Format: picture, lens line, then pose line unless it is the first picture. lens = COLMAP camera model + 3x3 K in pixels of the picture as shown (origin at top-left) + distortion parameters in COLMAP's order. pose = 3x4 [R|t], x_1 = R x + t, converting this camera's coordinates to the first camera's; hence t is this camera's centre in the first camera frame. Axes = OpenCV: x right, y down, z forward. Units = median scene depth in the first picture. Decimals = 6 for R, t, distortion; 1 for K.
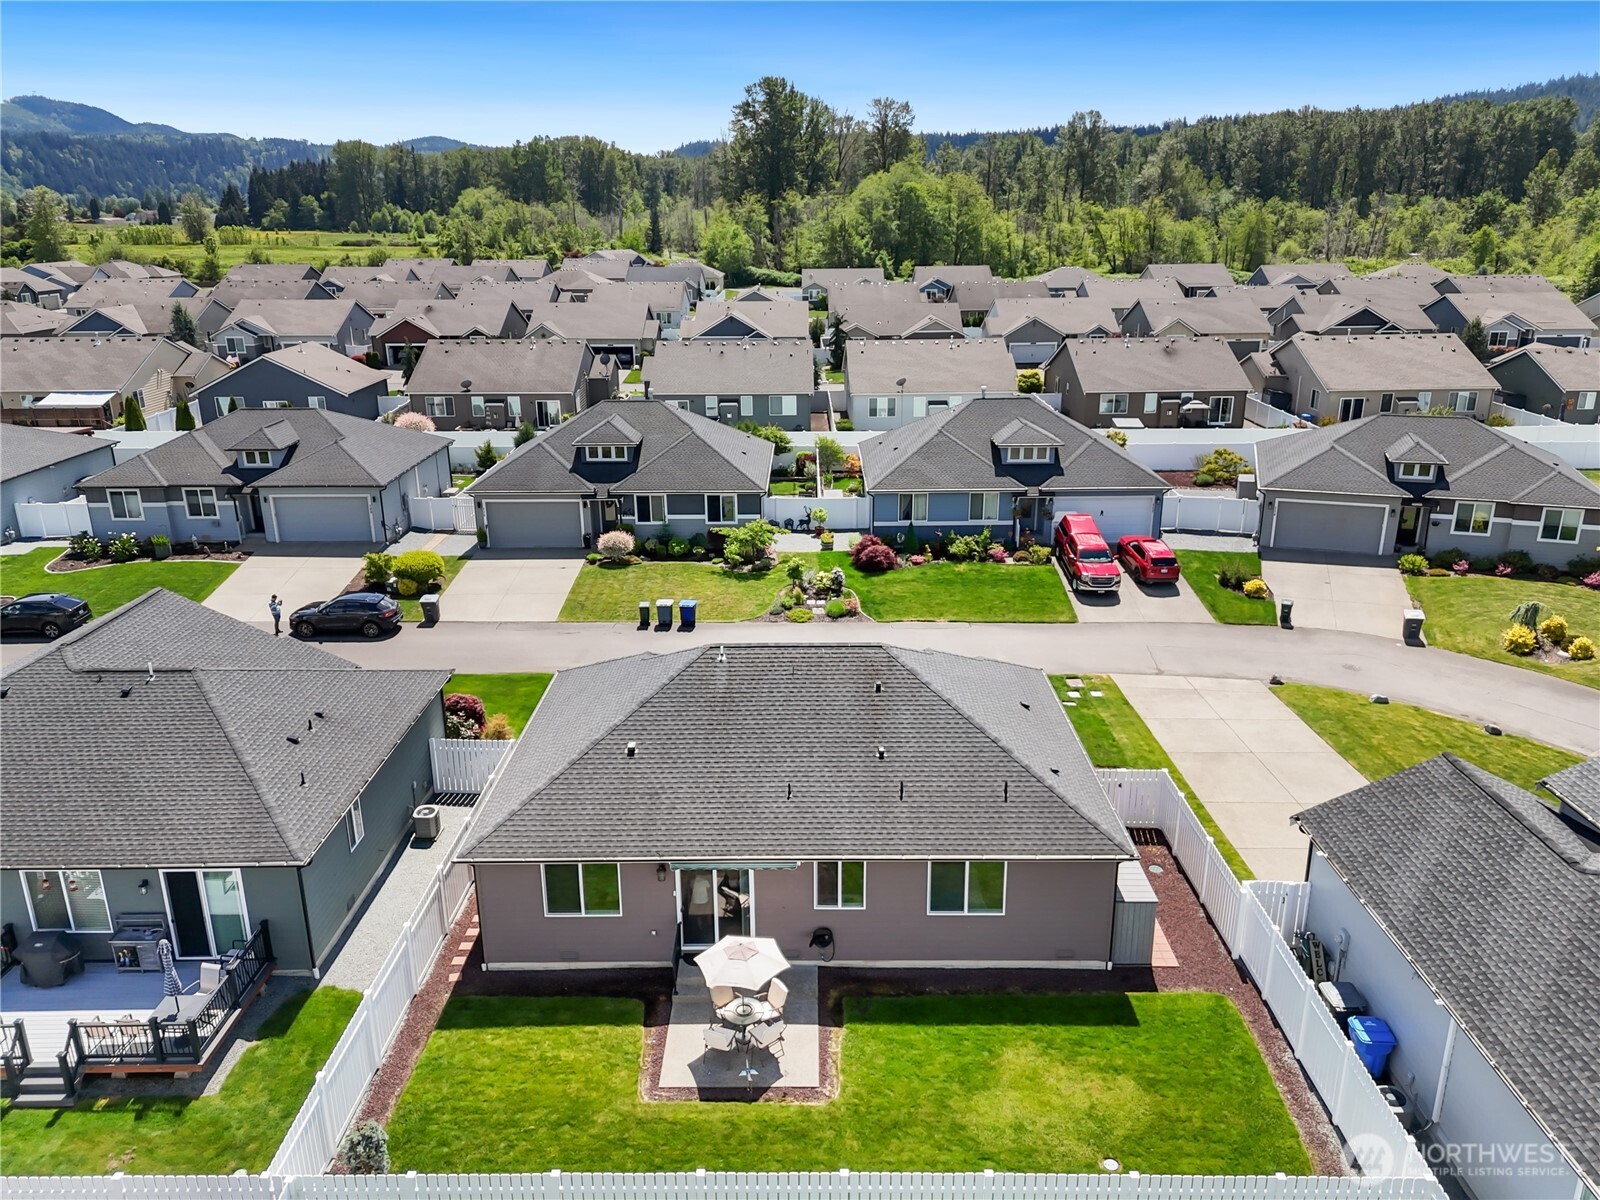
lens RADIAL K [[1177.7, 0, 806.6], [0, 1177.7, 601.6], [0, 0, 1]] dist [0.091433, -0.096433]
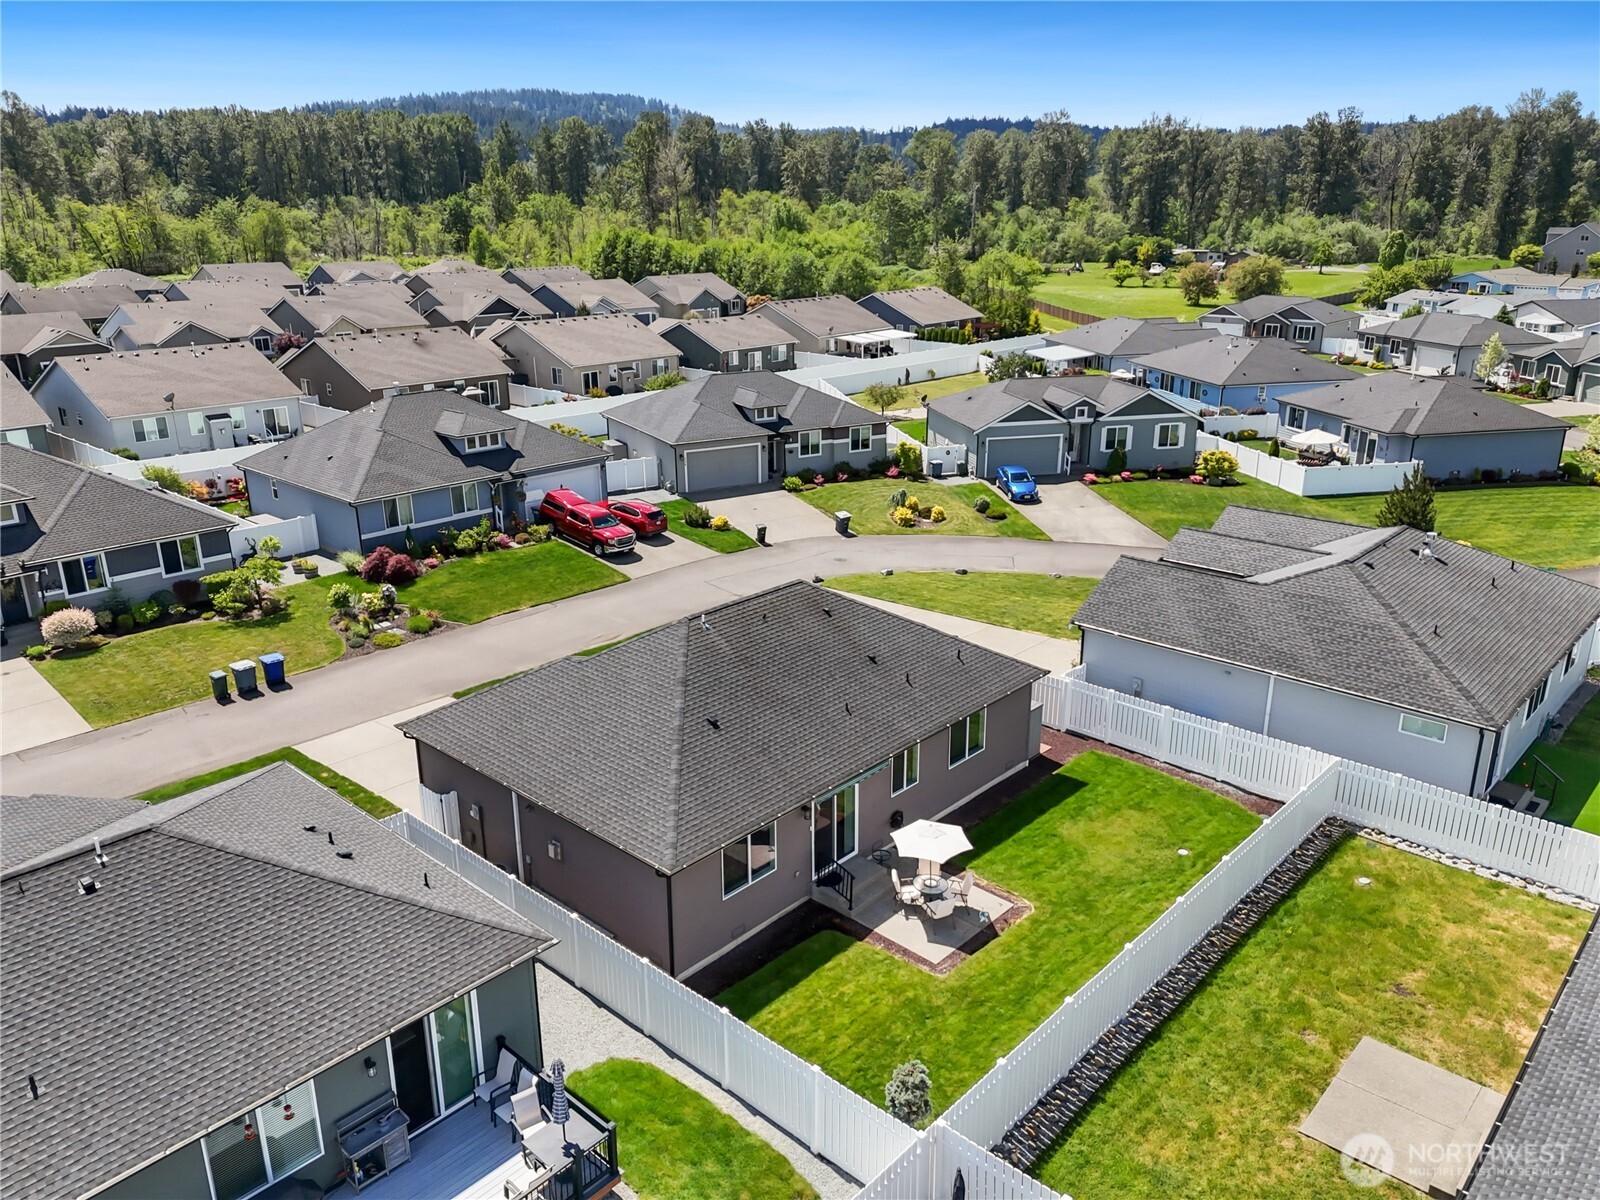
lens RADIAL K [[1177.7, 0, 806.6], [0, 1177.7, 601.6], [0, 0, 1]] dist [0.091433, -0.096433]
pose [[0.664638, -0.233161, 0.709853, -0.407755], [0.234376, 0.967170, 0.098233, -0.029326], [-0.709453, 0.101083, 0.697466, 0.116160]]
